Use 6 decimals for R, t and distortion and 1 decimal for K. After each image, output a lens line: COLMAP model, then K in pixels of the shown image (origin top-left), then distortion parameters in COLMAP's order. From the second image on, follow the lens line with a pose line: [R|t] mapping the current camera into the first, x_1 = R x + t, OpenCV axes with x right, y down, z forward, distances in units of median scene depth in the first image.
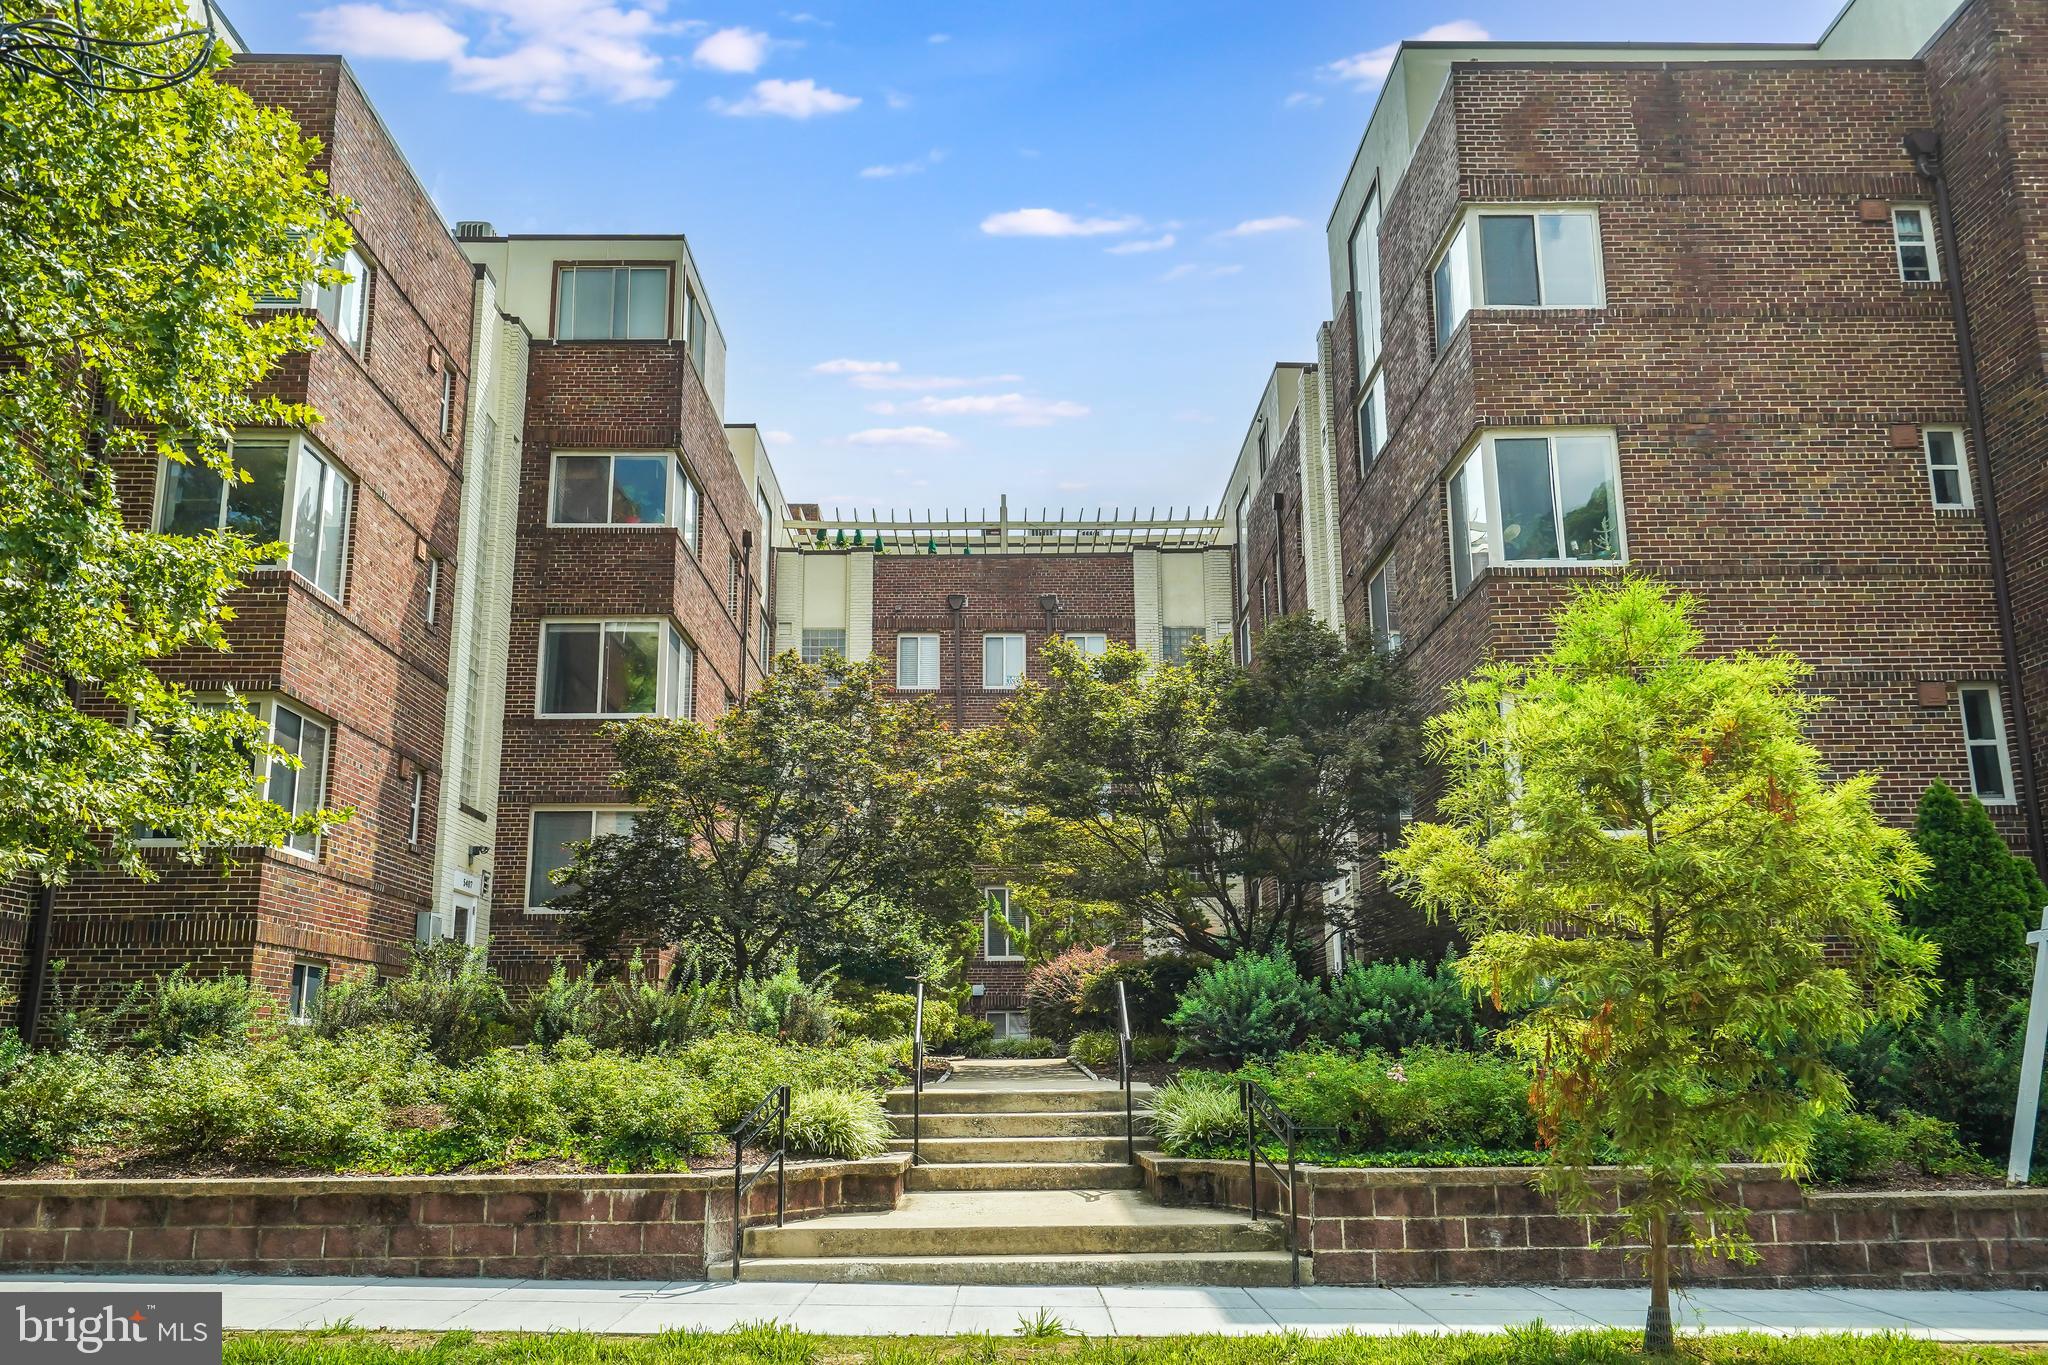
lens RADIAL K [[1649.6, 0, 1024.0], [0, 1649.6, 682.5], [0, 0, 1]] dist [-0.008130, -0.000711]
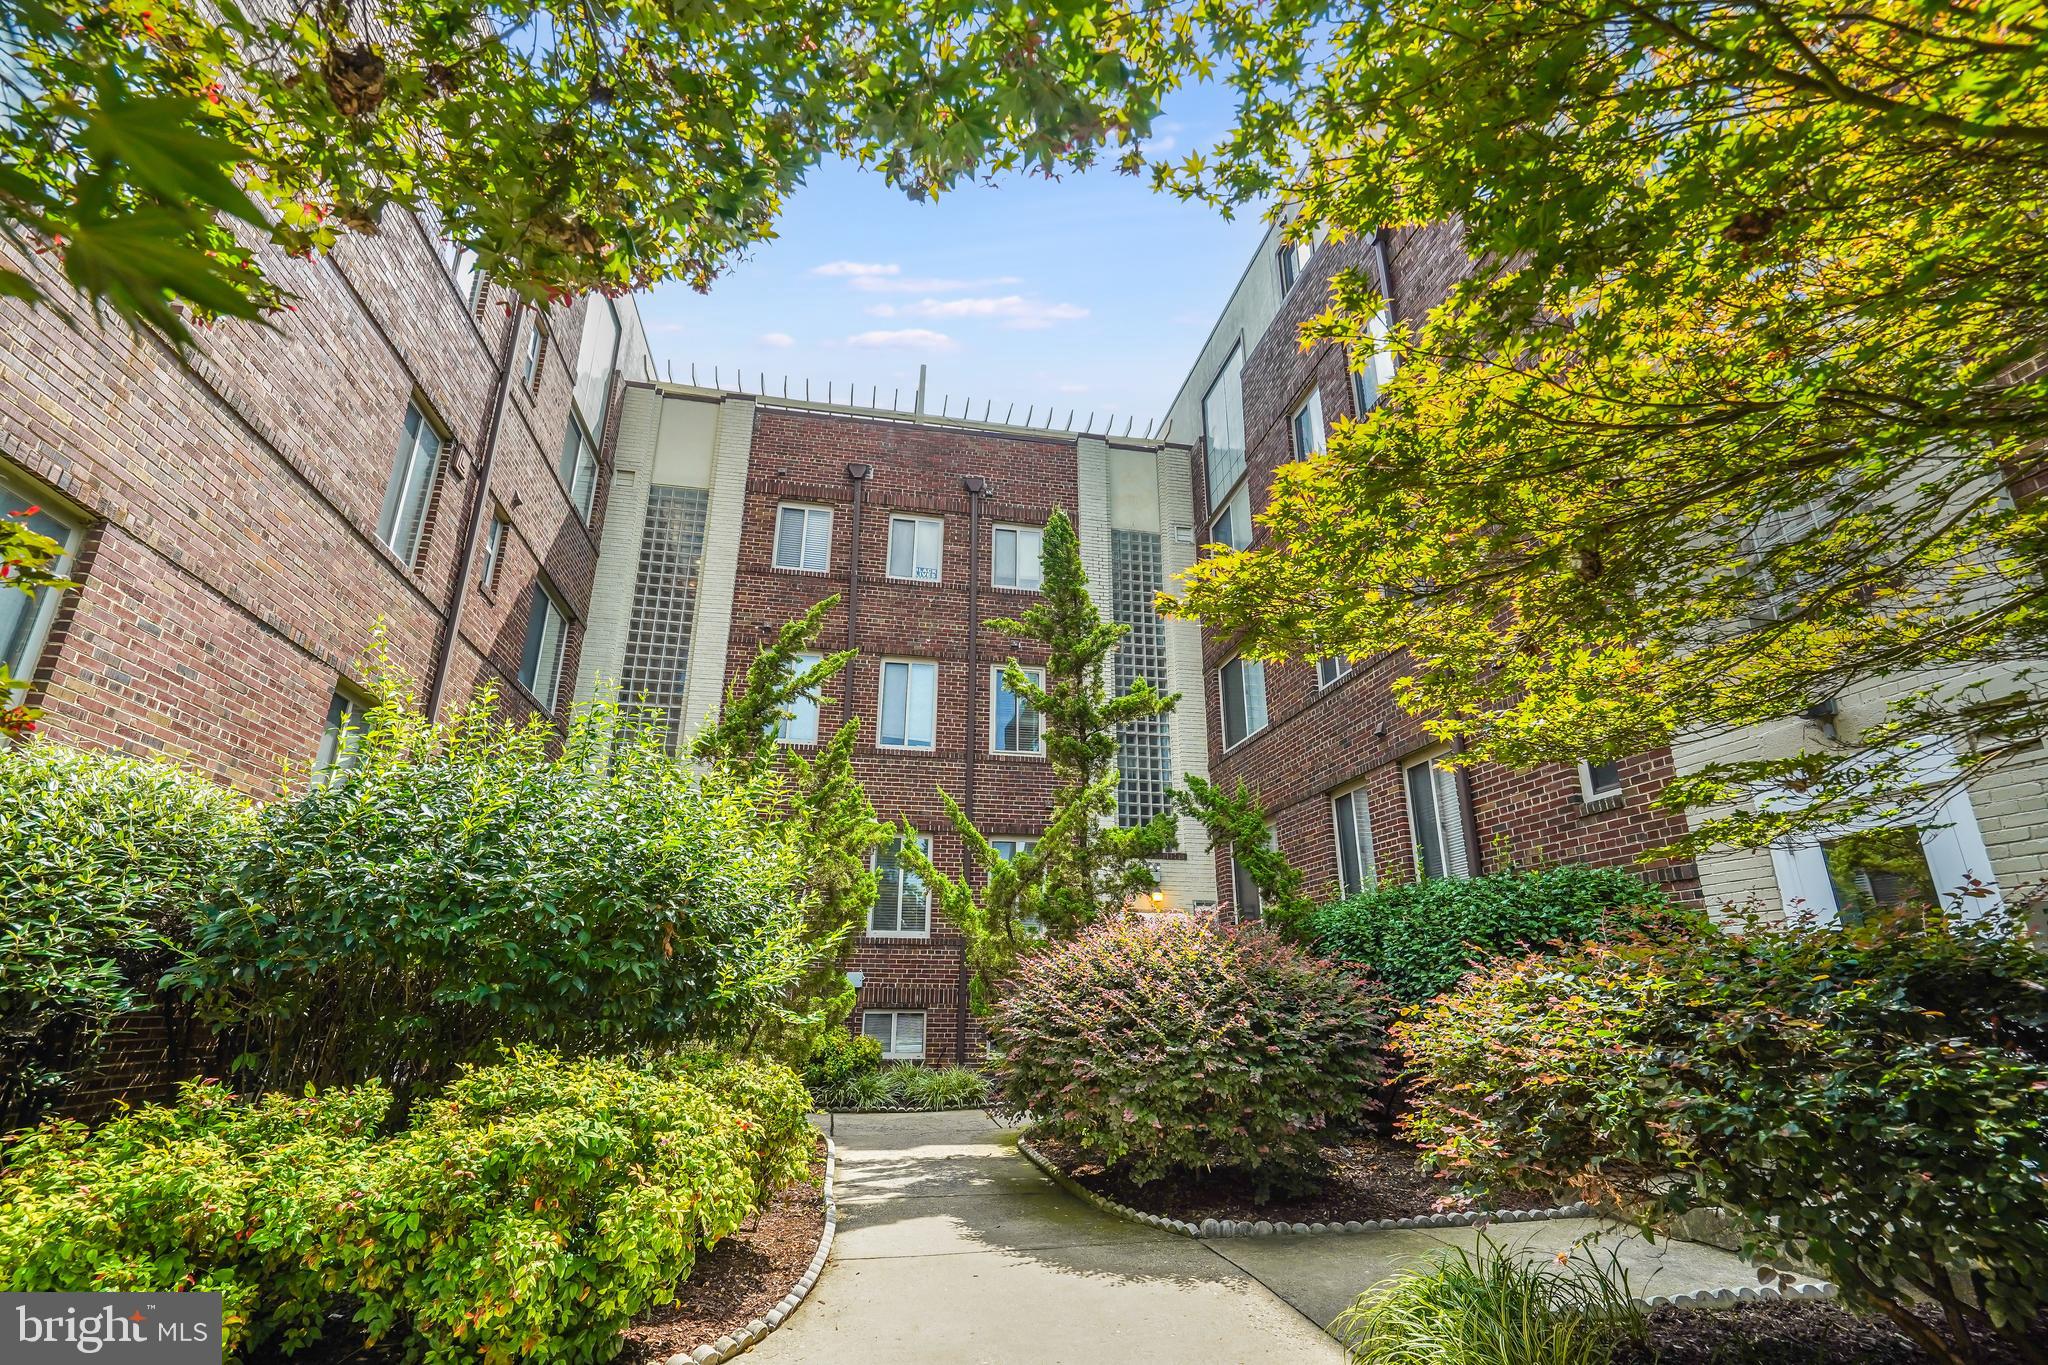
lens RADIAL K [[943.9, 0, 1029.5], [0, 943.9, 697.8], [0, 0, 1]] dist [-0.002144, 0.000415]
pose [[0.985167, 0.066972, 0.157987, -0.034987], [-0.053391, 0.994627, -0.088696, 0.134510], [-0.163078, 0.078945, 0.983450, 0.791391]]
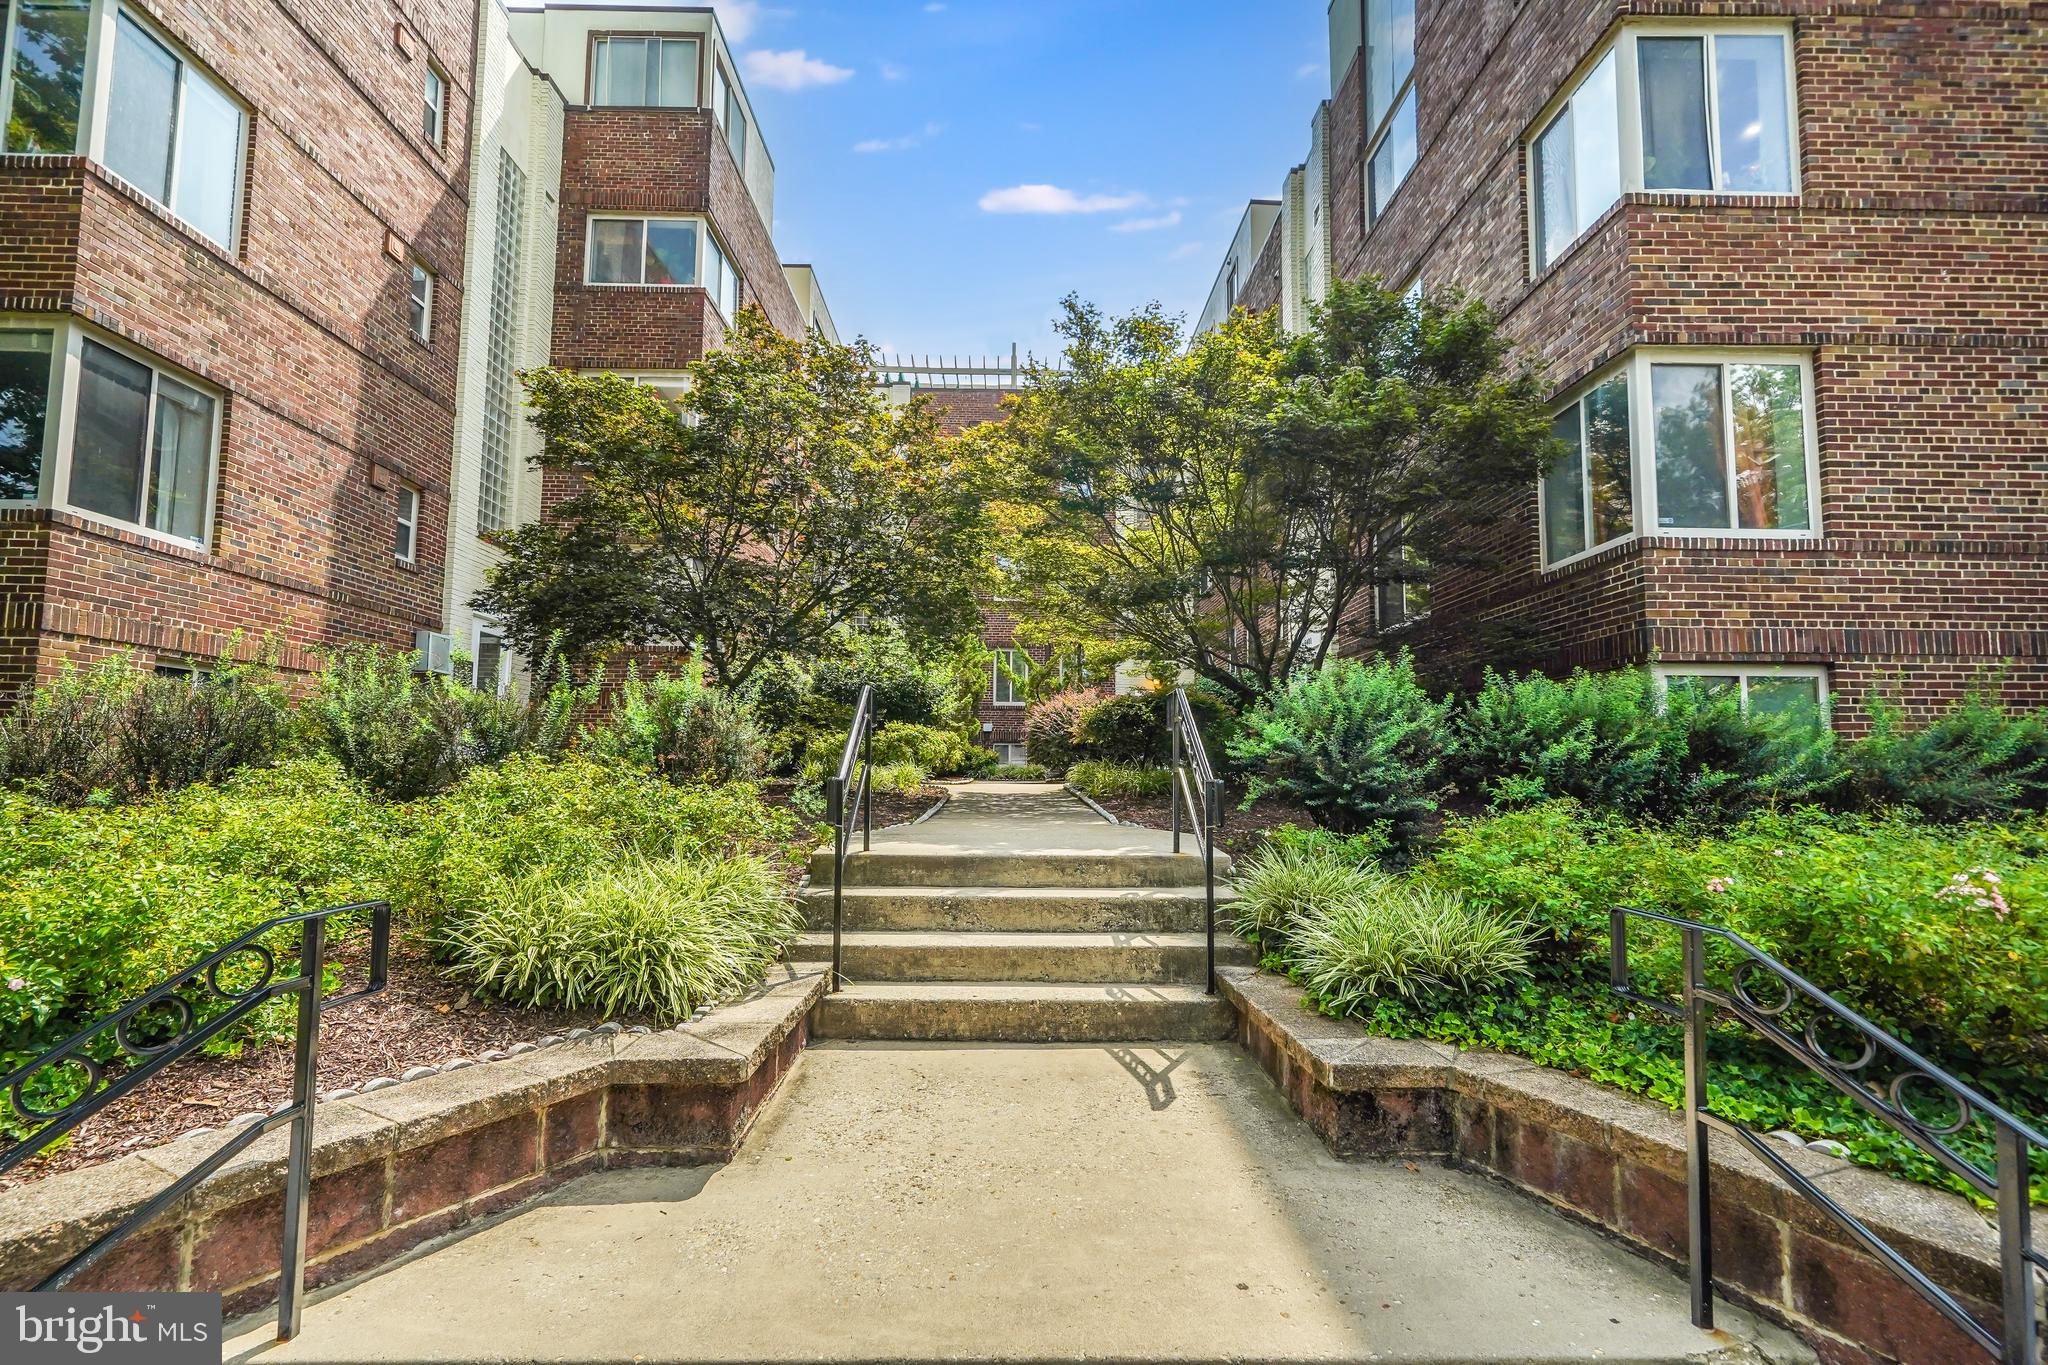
lens RADIAL K [[943.9, 0, 1029.5], [0, 943.9, 697.8], [0, 0, 1]] dist [-0.002144, 0.000415]
pose [[0.999776, 0.019702, 0.007789, -0.001564], [-0.020619, 0.989365, 0.143985, 0.075227], [-0.004870, -0.144114, 0.989549, 0.360178]]
